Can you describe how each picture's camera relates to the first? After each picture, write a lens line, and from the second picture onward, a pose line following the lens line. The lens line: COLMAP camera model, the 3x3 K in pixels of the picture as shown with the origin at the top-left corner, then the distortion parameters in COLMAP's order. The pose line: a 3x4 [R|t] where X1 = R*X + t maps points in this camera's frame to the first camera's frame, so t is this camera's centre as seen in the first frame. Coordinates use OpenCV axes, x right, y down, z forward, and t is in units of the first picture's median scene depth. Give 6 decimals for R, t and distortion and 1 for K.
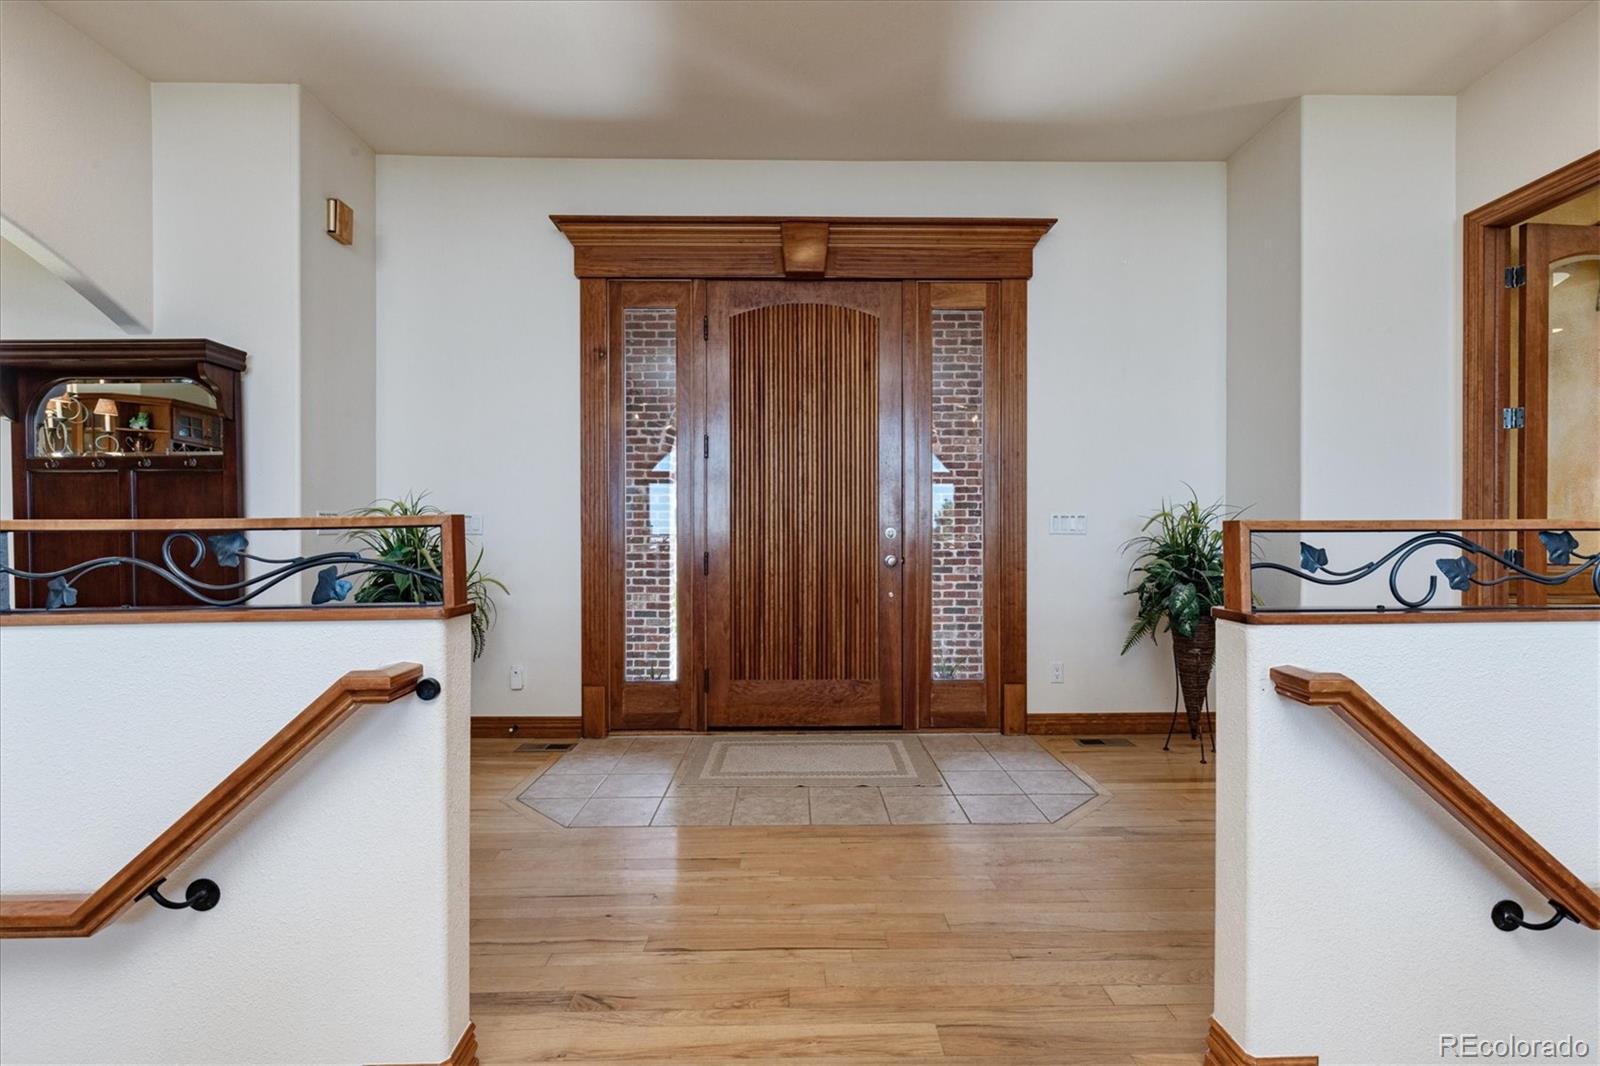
lens RADIAL K [[728.8, 0, 803.0], [0, 728.8, 540.4], [0, 0, 1]] dist [-0.002723, -0.000092]
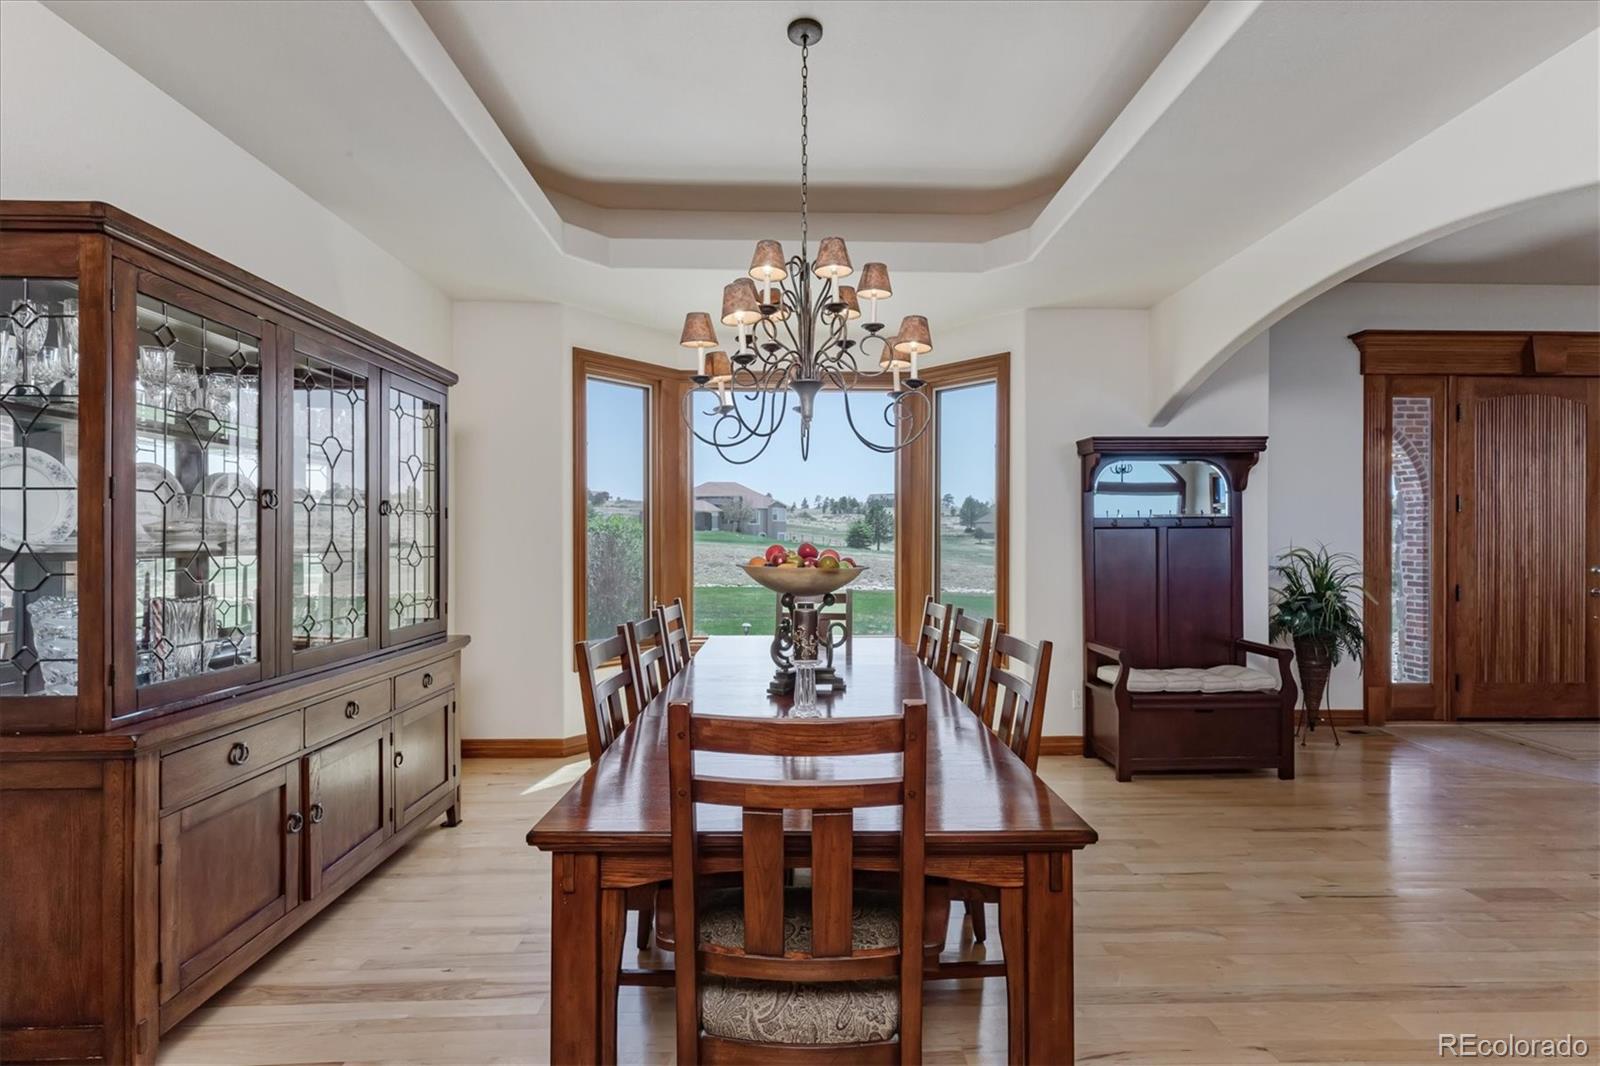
lens RADIAL K [[728.8, 0, 798.7], [0, 728.8, 535.0], [0, 0, 1]] dist [-0.002723, -0.000092]
pose [[0.999938, -0.000386, -0.011128, -1.294763], [0.000366, 0.999998, -0.001811, -0.070484], [0.011129, 0.001806, 0.999936, -0.316992]]
